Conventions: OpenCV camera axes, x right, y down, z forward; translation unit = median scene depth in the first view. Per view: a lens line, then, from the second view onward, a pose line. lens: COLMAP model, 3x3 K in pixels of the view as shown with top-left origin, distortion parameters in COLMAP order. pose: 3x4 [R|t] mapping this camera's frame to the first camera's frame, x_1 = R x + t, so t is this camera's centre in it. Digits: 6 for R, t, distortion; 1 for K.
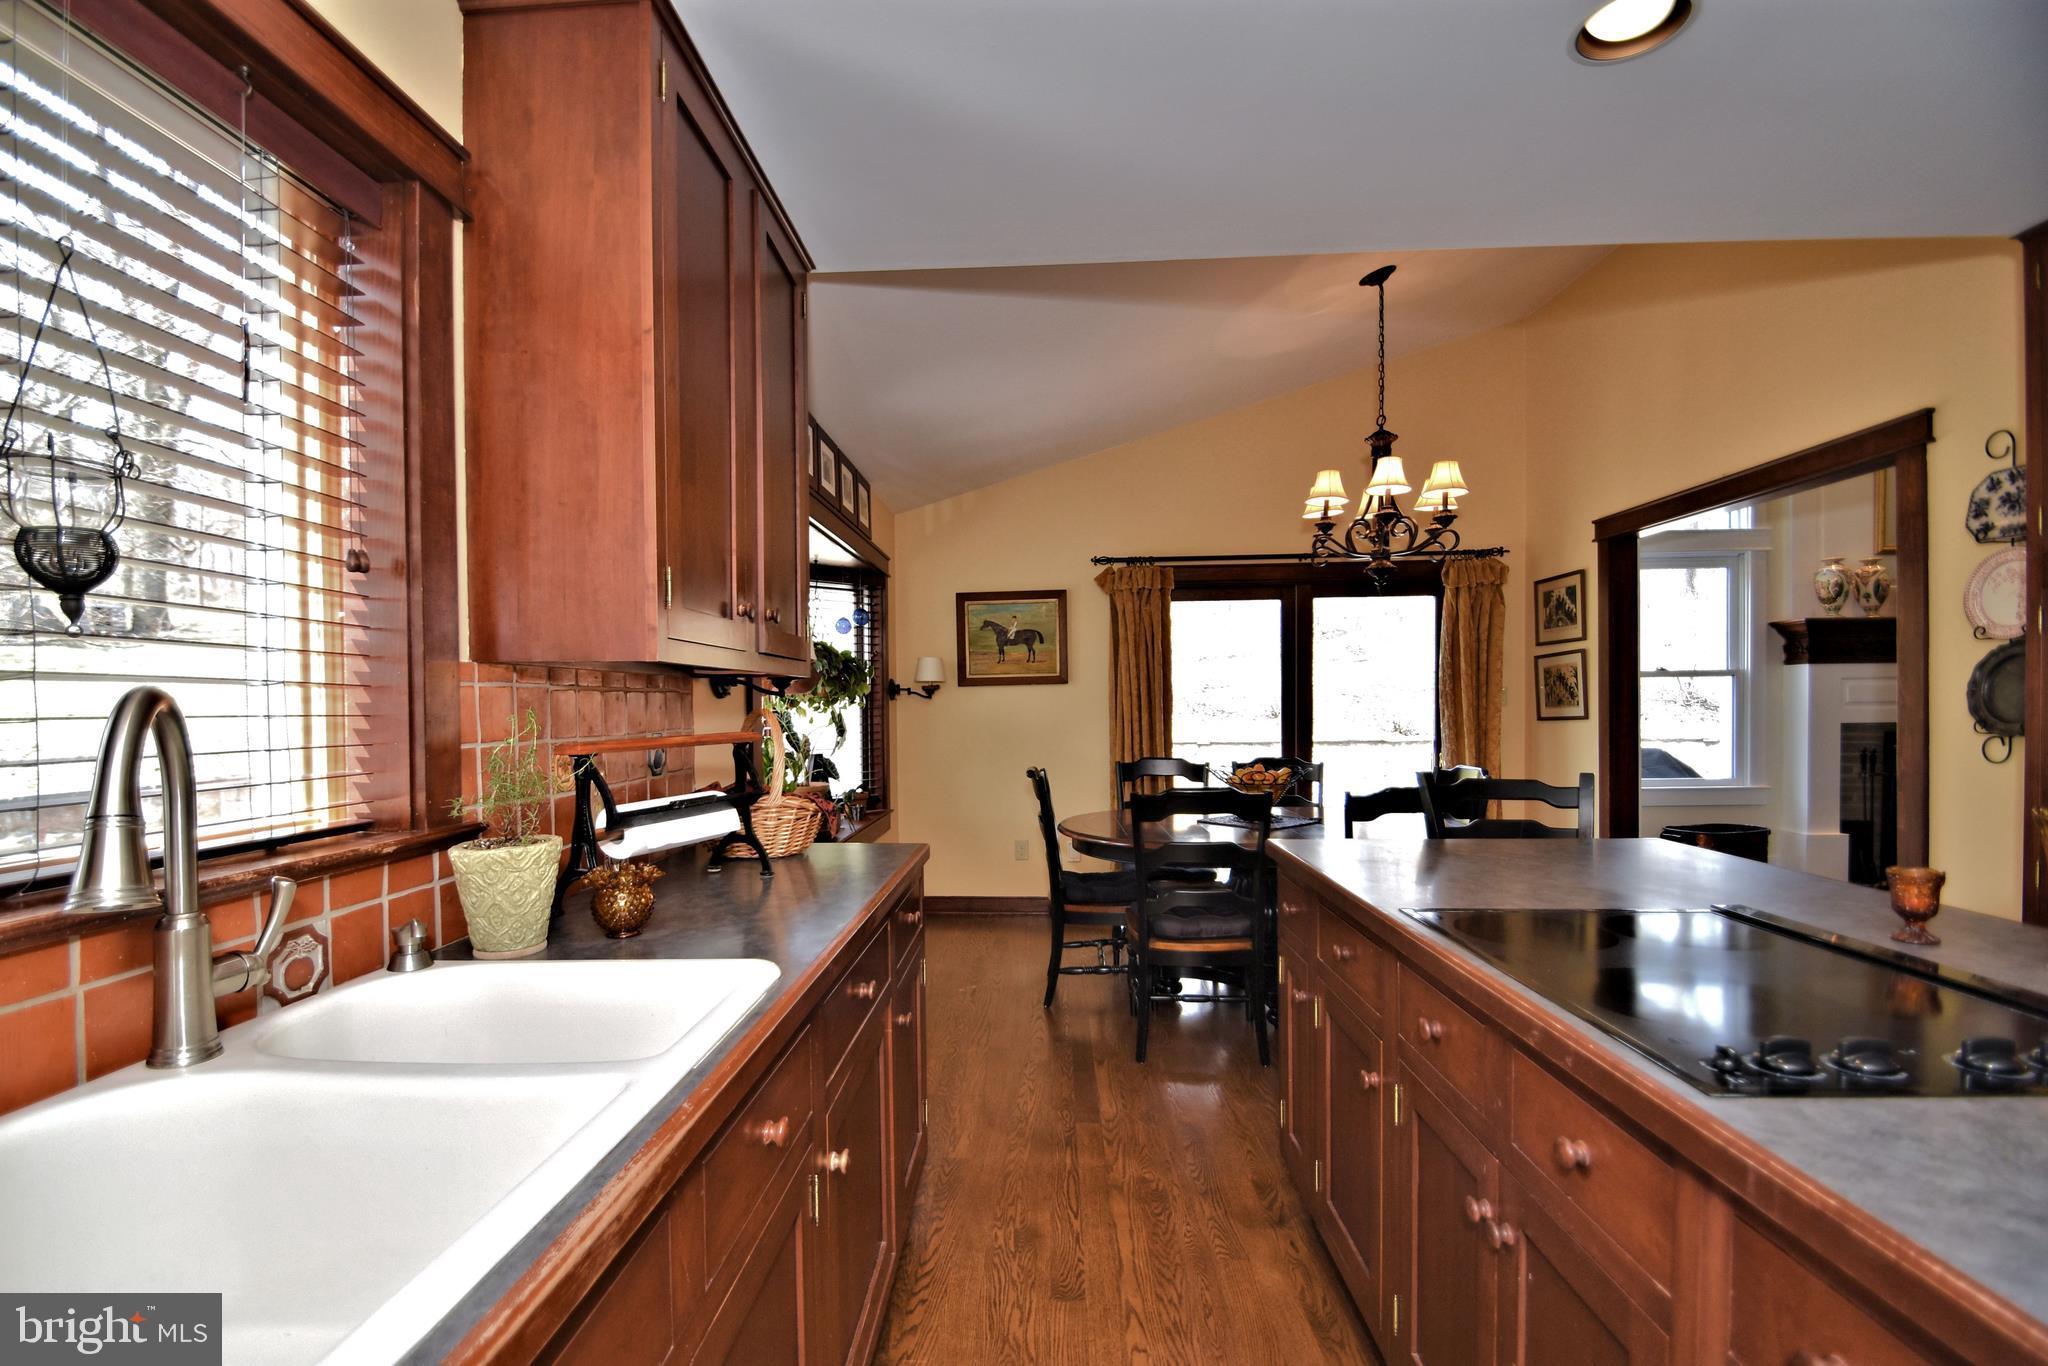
lens RADIAL K [[949.2, 0, 993.7], [0, 949.2, 720.5], [0, 0, 1]] dist [0.000404, -0.003981]
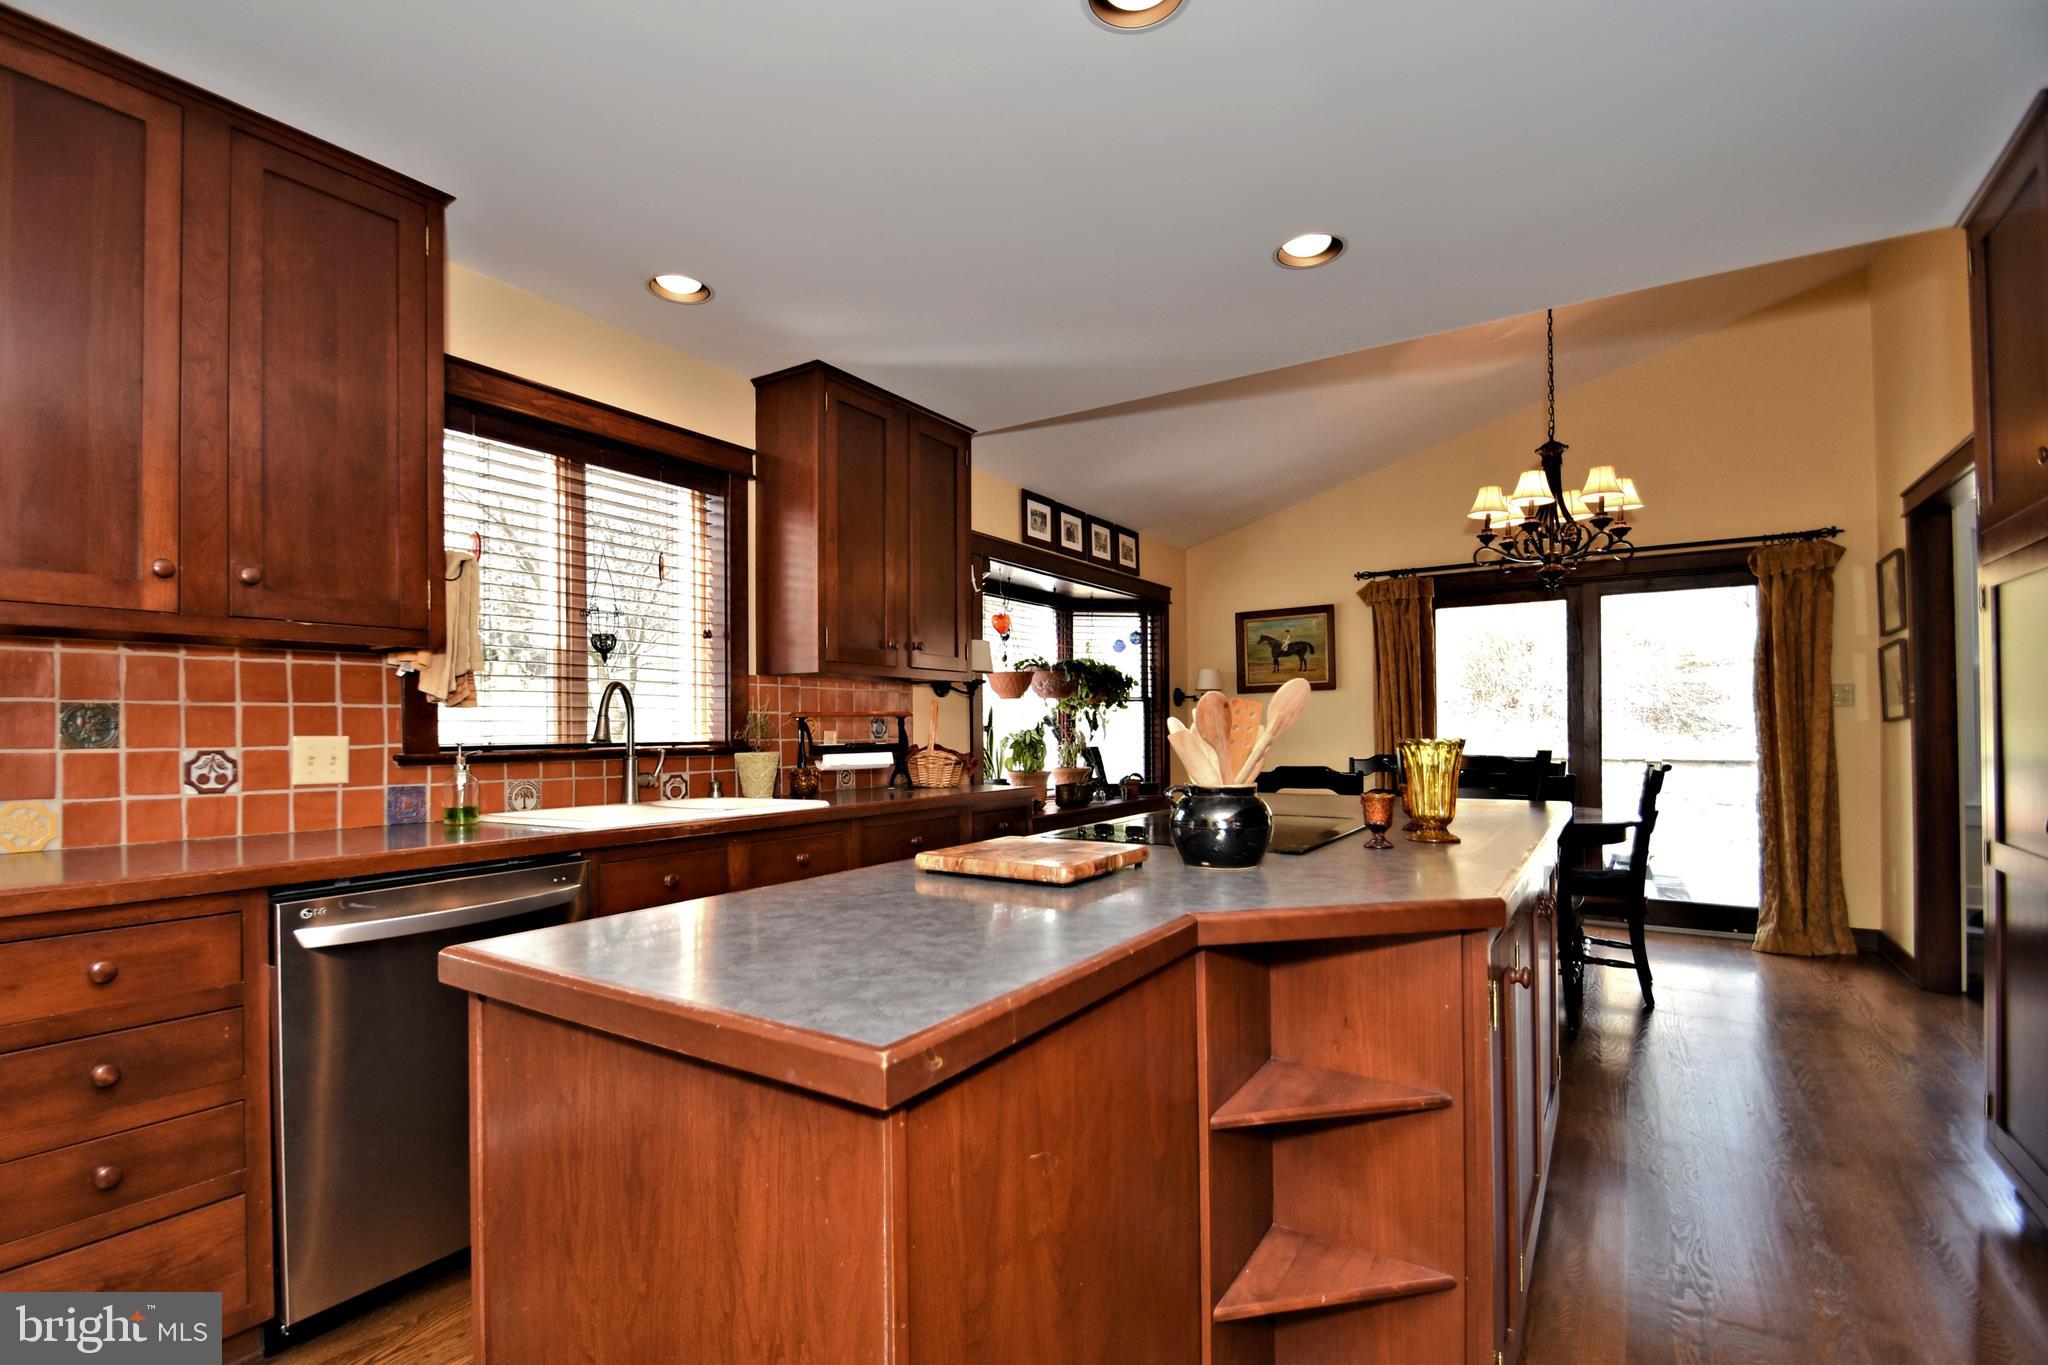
lens RADIAL K [[949.2, 0, 943.2], [0, 949.2, 736.0], [0, 0, 1]] dist [0.000404, -0.003981]
pose [[0.850212, 0.008166, -0.526376, 0.523280], [-0.010389, 0.999945, -0.001268, 0.042617], [0.526337, 0.006547, 0.850251, -0.349558]]
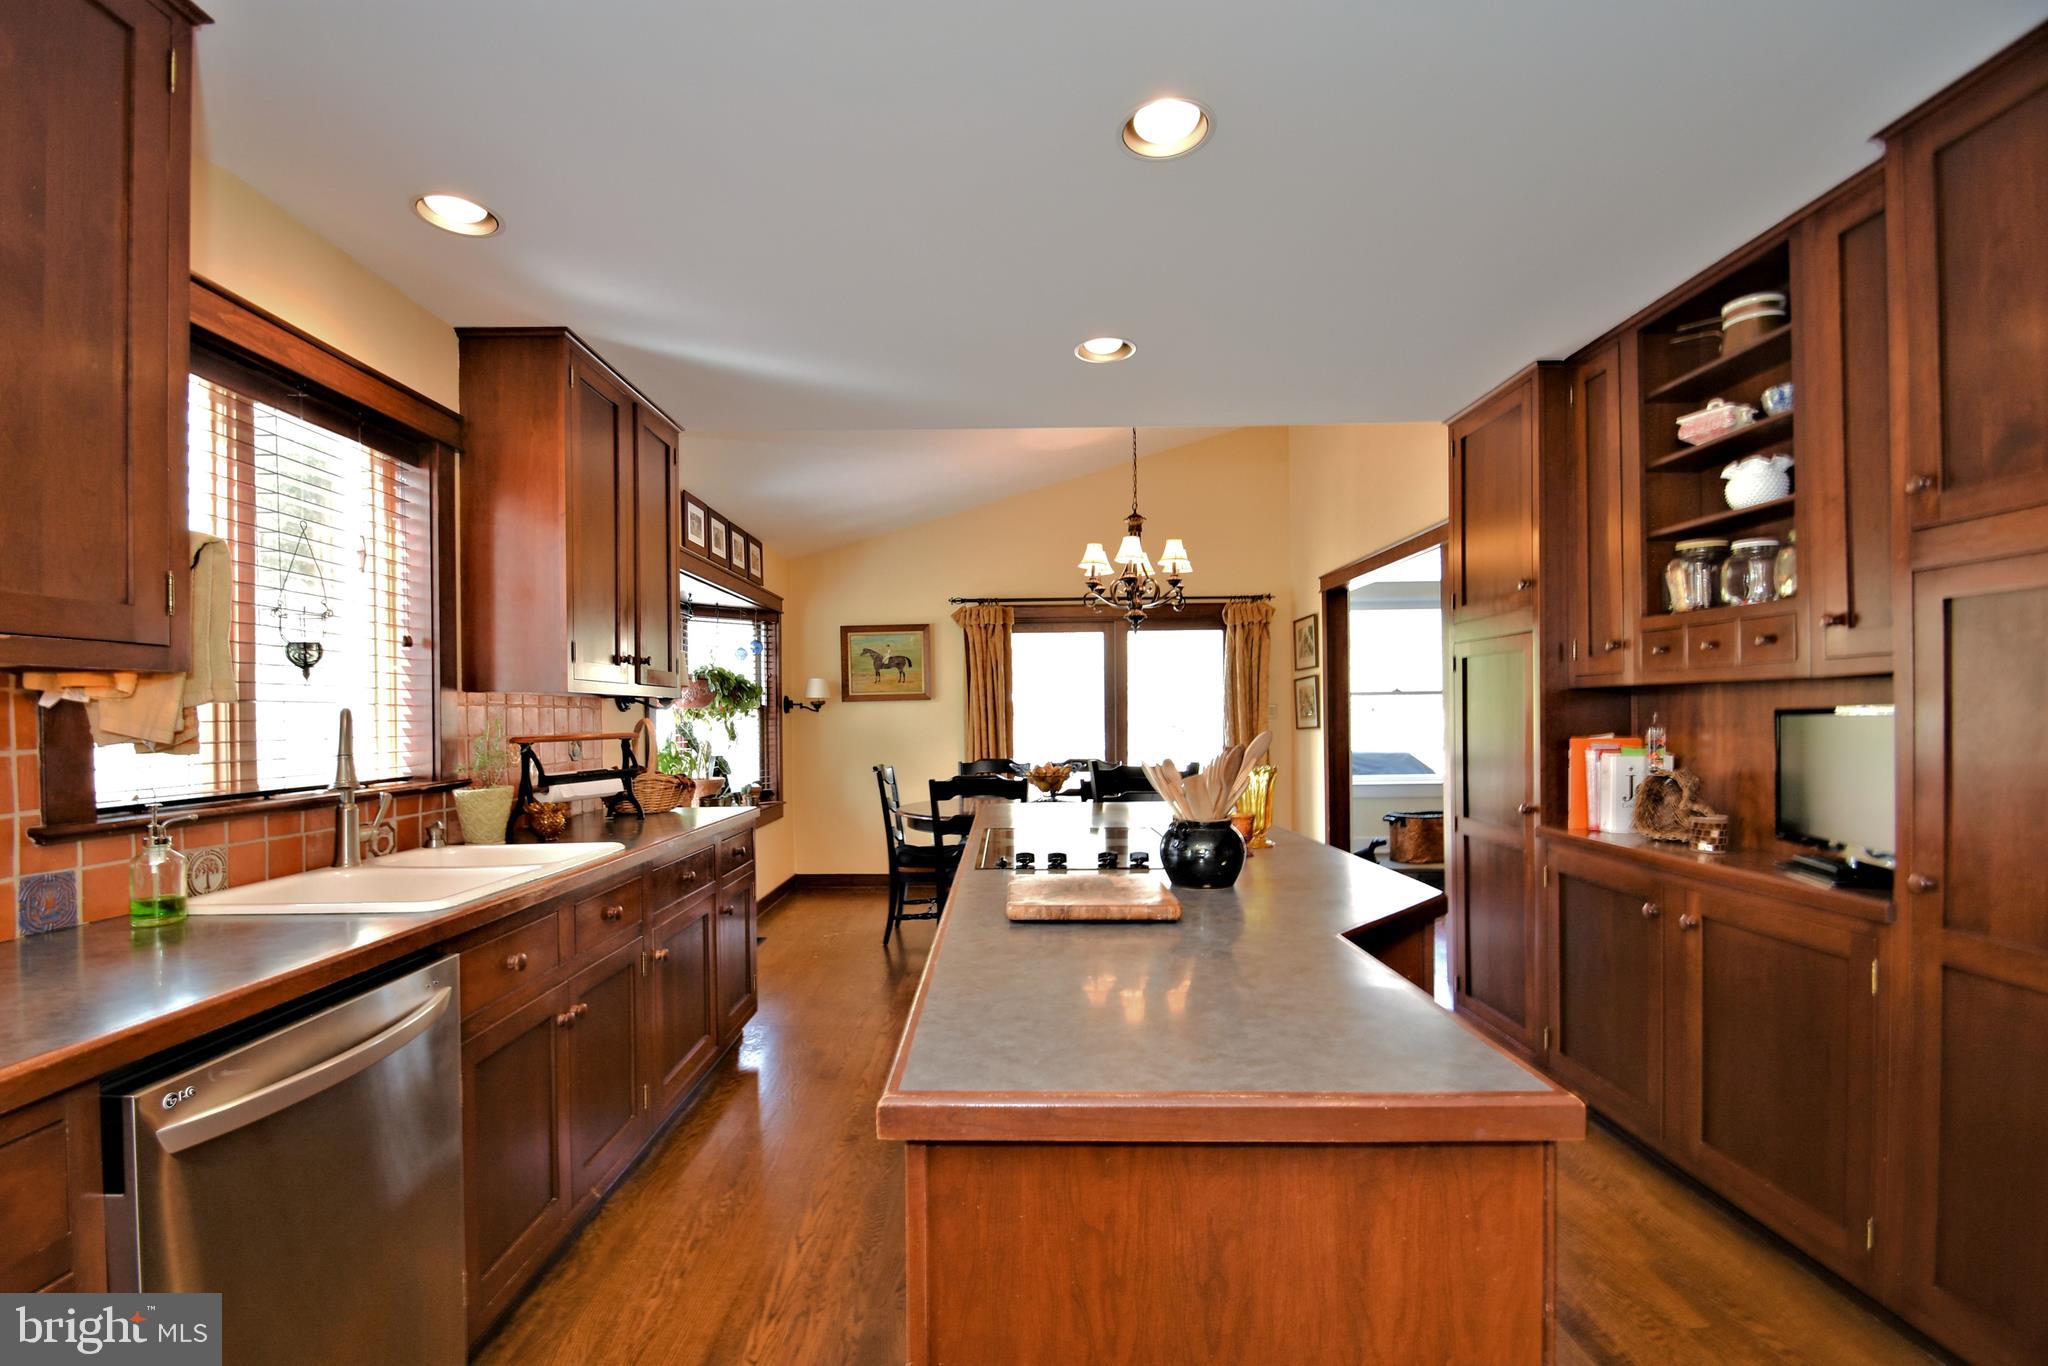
lens RADIAL K [[949.2, 0, 983.7], [0, 949.2, 727.2], [0, 0, 1]] dist [0.000404, -0.003981]
pose [[0.999448, 0.001877, 0.033168, 0.202773], [-0.001661, 0.999977, -0.006559, 0.008880], [-0.033180, 0.006500, 0.999428, -0.445531]]
